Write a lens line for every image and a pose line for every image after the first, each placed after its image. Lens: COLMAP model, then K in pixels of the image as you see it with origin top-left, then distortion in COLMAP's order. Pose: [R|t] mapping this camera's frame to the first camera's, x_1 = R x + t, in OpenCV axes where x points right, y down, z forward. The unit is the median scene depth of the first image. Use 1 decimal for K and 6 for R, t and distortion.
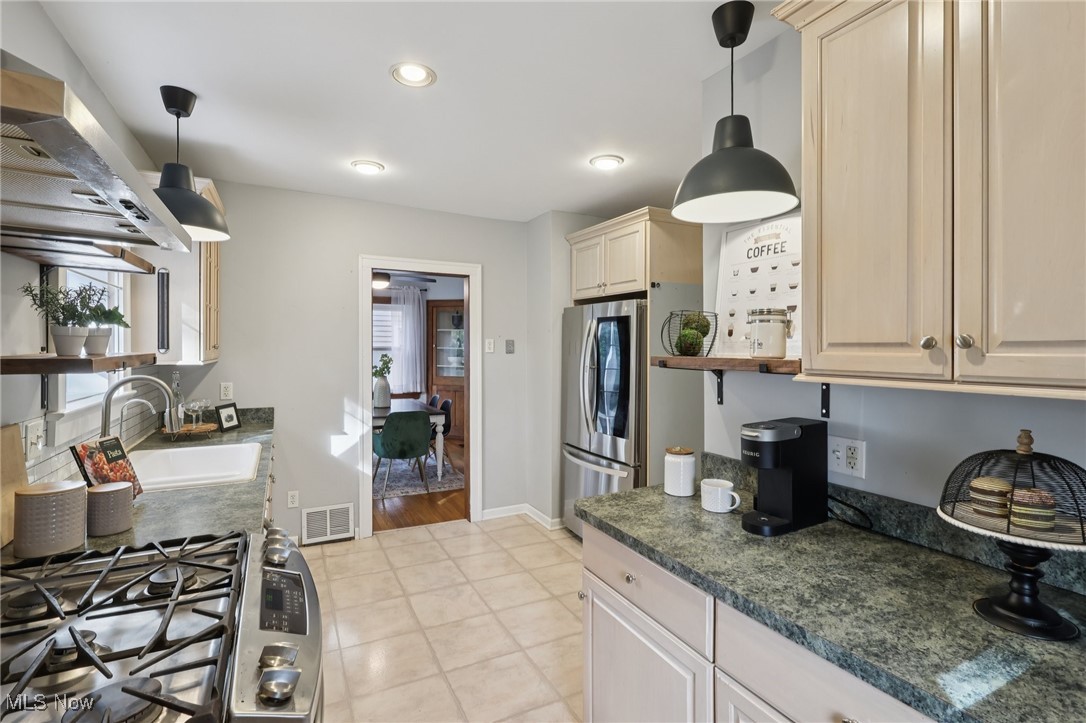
lens RADIAL K [[504.5, 0, 540.6], [0, 504.5, 357.4], [0, 0, 1]] dist [-0.003516, 0.000974]
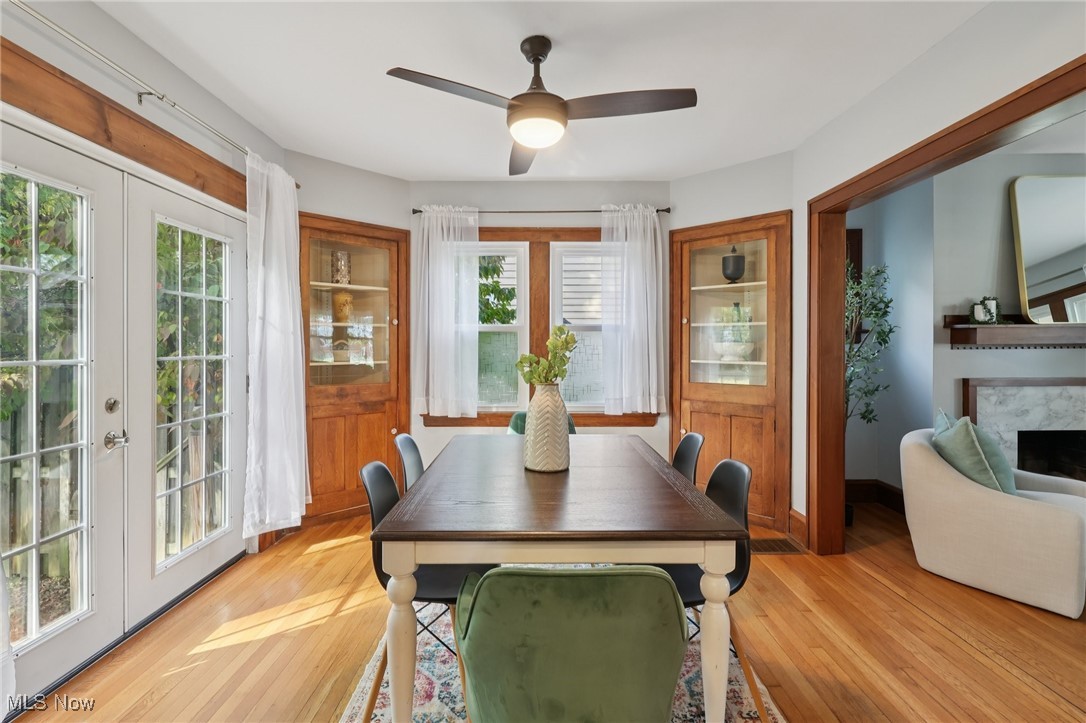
lens RADIAL K [[504.5, 0, 542.7], [0, 504.5, 352.0], [0, 0, 1]] dist [-0.003516, 0.000974]
pose [[0.890759, -0.002328, -0.454470, -0.111539], [-0.001060, 0.999974, -0.007198, 0.011819], [0.454474, 0.006894, 0.890733, 0.500169]]
